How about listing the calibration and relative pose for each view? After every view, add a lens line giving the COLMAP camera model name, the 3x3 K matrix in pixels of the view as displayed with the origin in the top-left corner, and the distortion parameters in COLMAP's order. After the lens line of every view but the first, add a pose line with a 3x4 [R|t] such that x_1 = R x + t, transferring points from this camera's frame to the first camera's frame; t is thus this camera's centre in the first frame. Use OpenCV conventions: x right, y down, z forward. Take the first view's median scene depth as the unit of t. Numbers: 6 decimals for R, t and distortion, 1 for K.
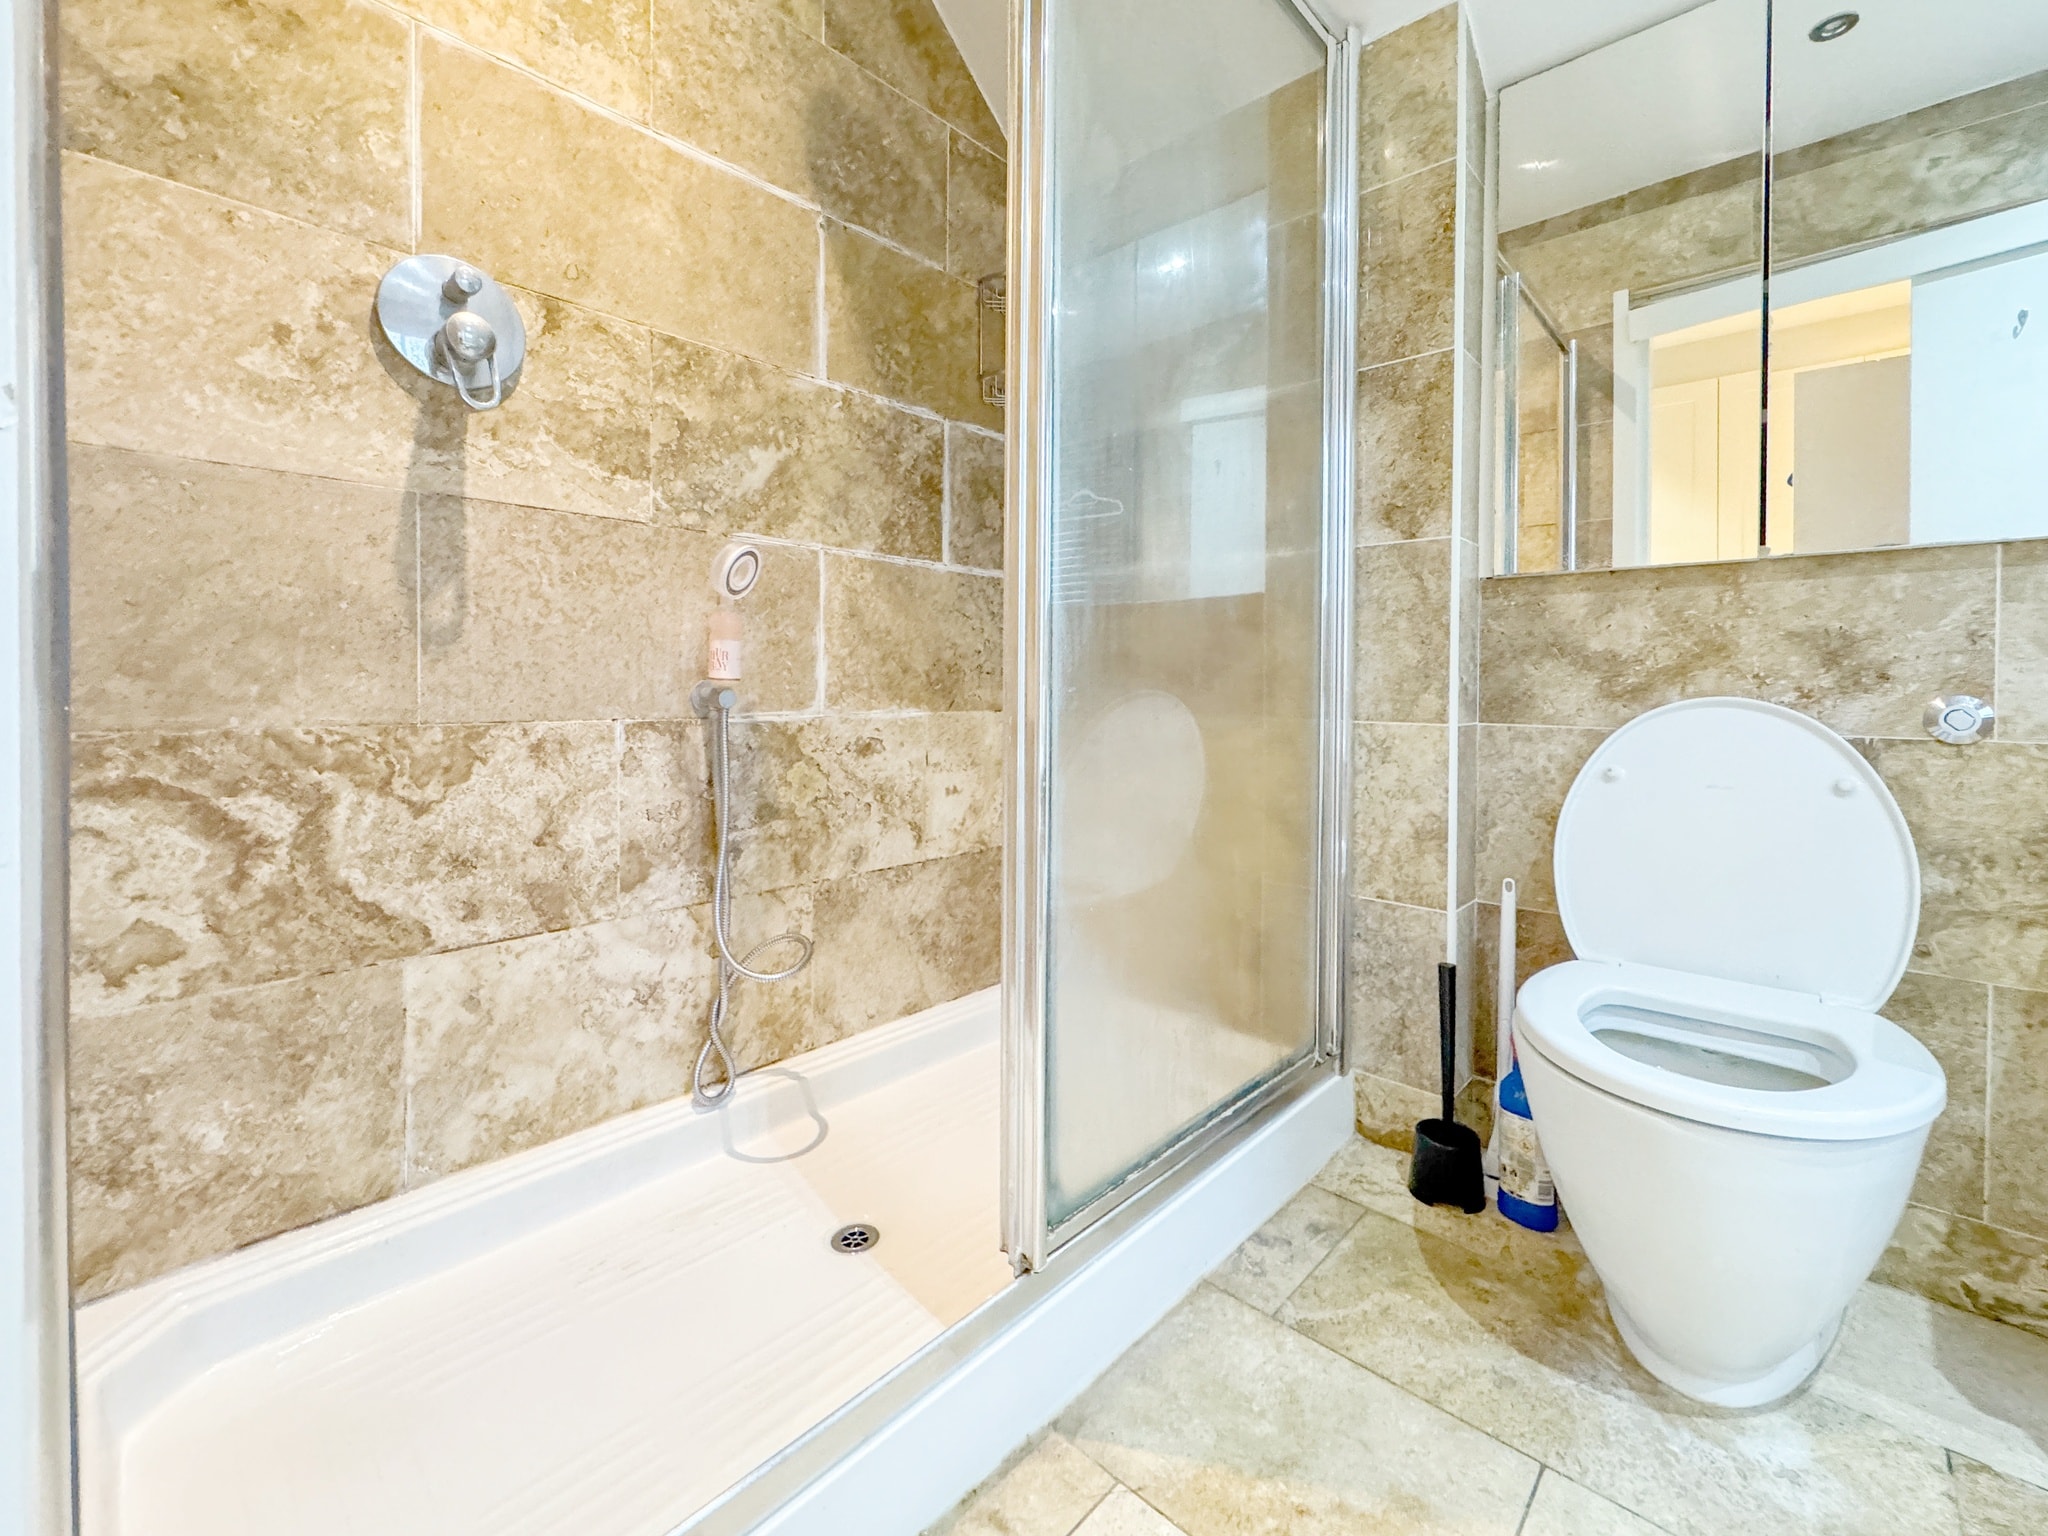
lens RADIAL K [[871.3, 0, 1027.0], [0, 871.3, 696.8], [0, 0, 1]] dist [-0.001568, 0.000242]
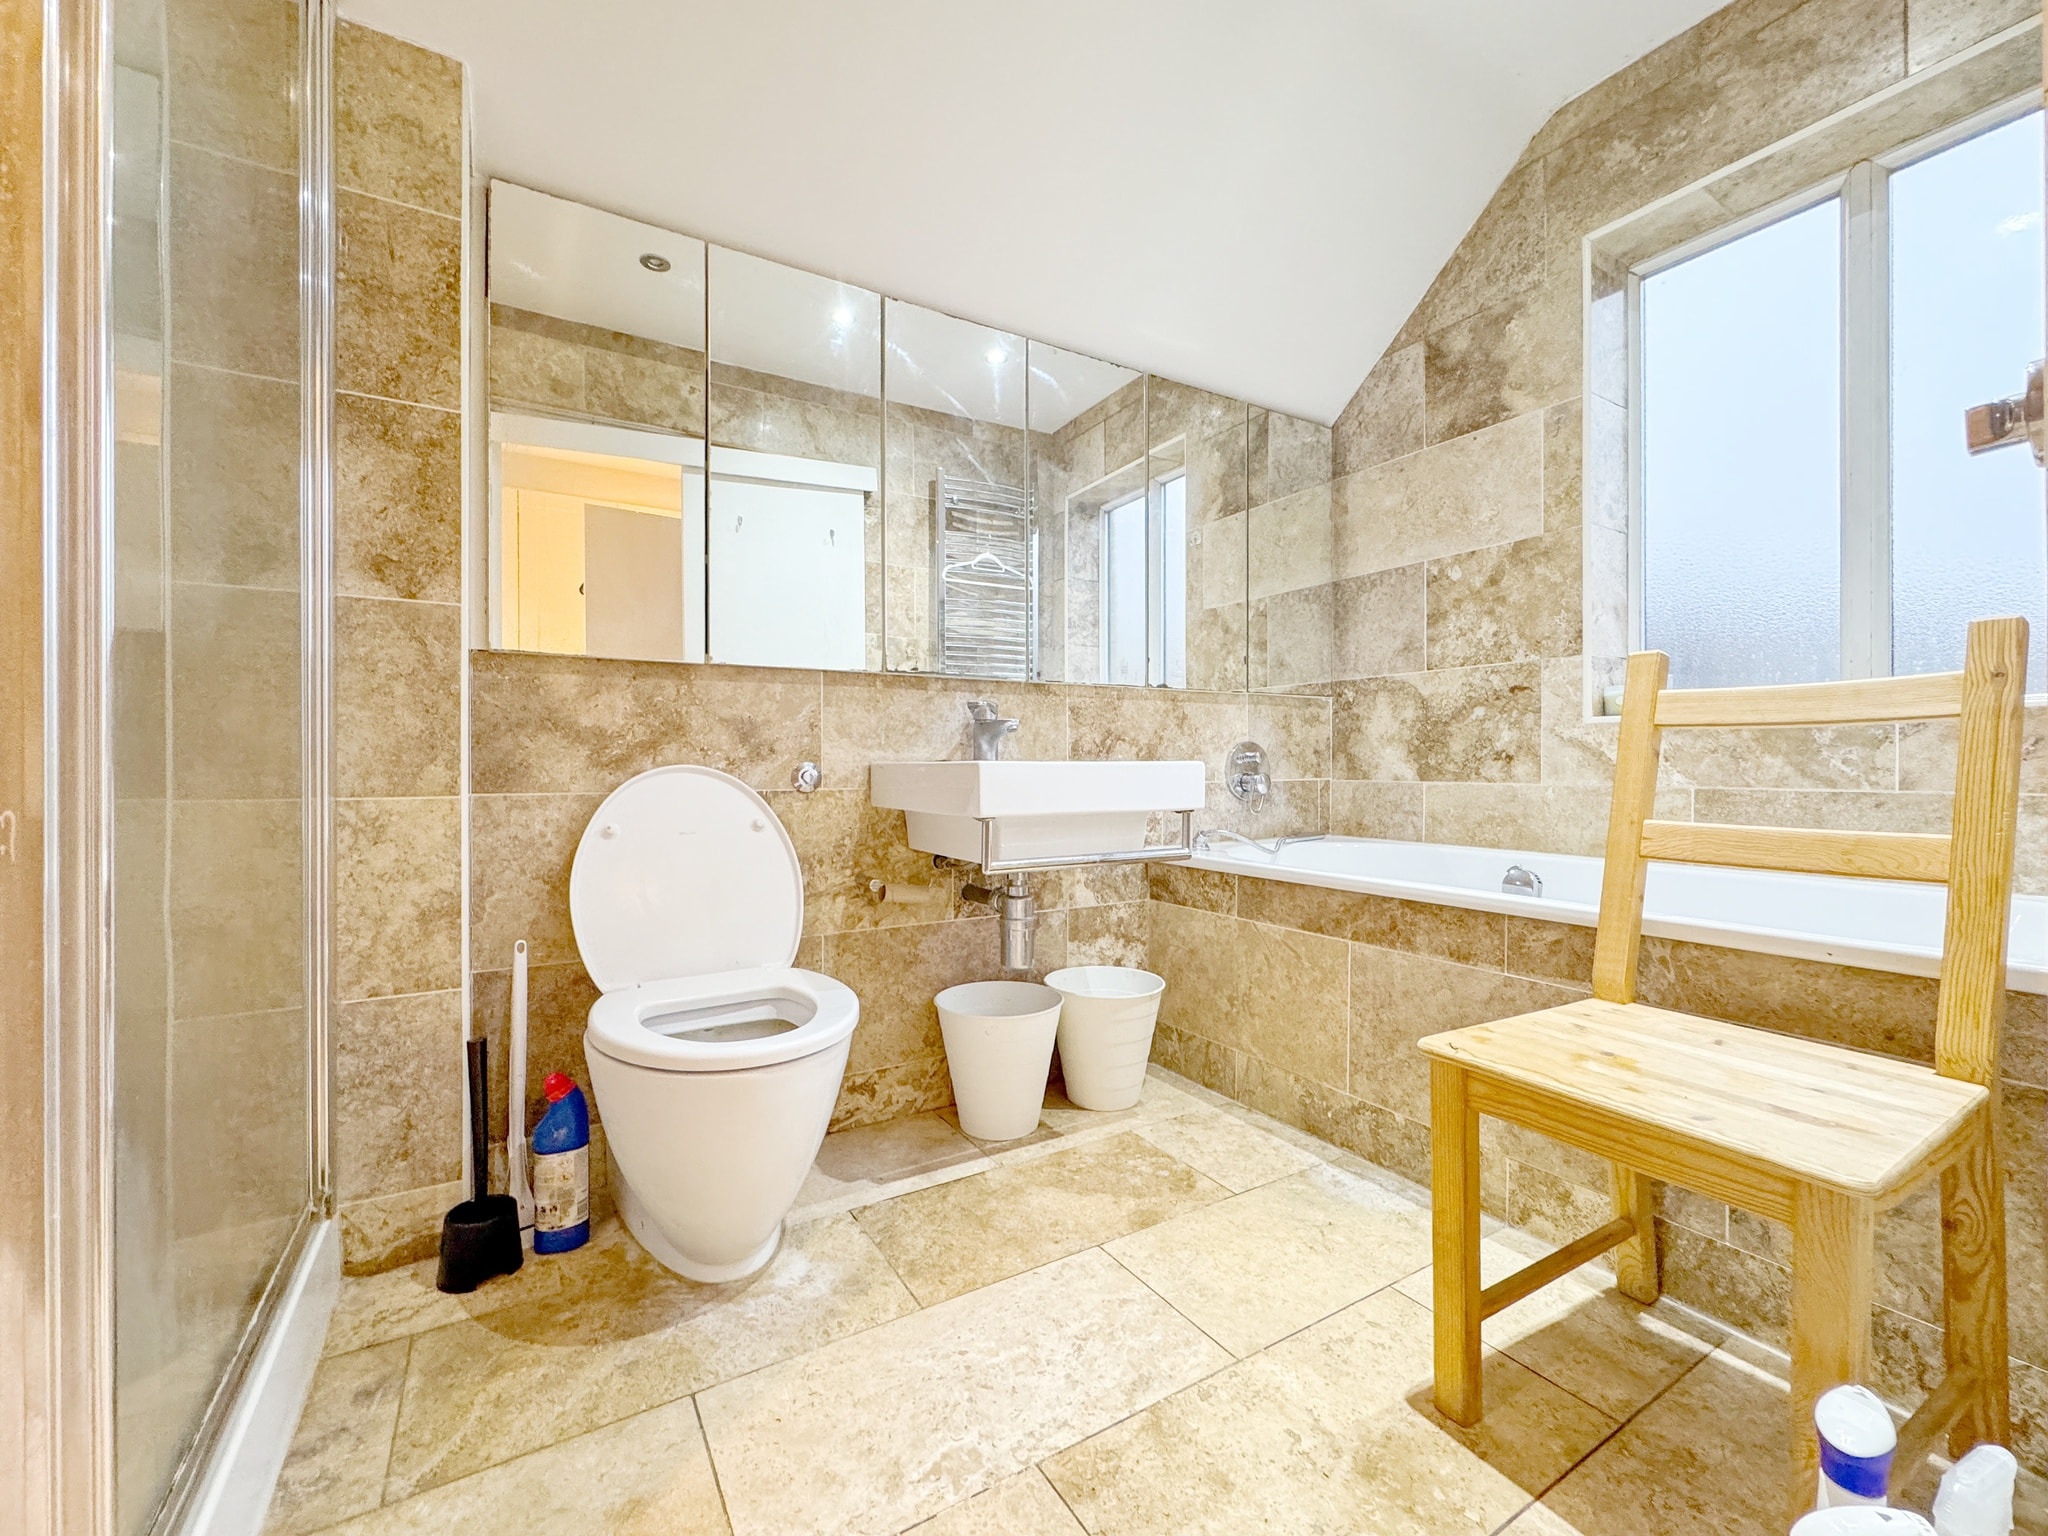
lens RADIAL K [[838.3, 0, 1029.4], [0, 838.3, 762.3], [0, 0, 1]] dist [0.000519, 0.000230]
pose [[0.282275, -0.008736, 0.959294, -0.240340], [0.014134, 0.999888, 0.004947, -0.002376], [-0.959229, 0.012162, 0.282367, 0.122896]]
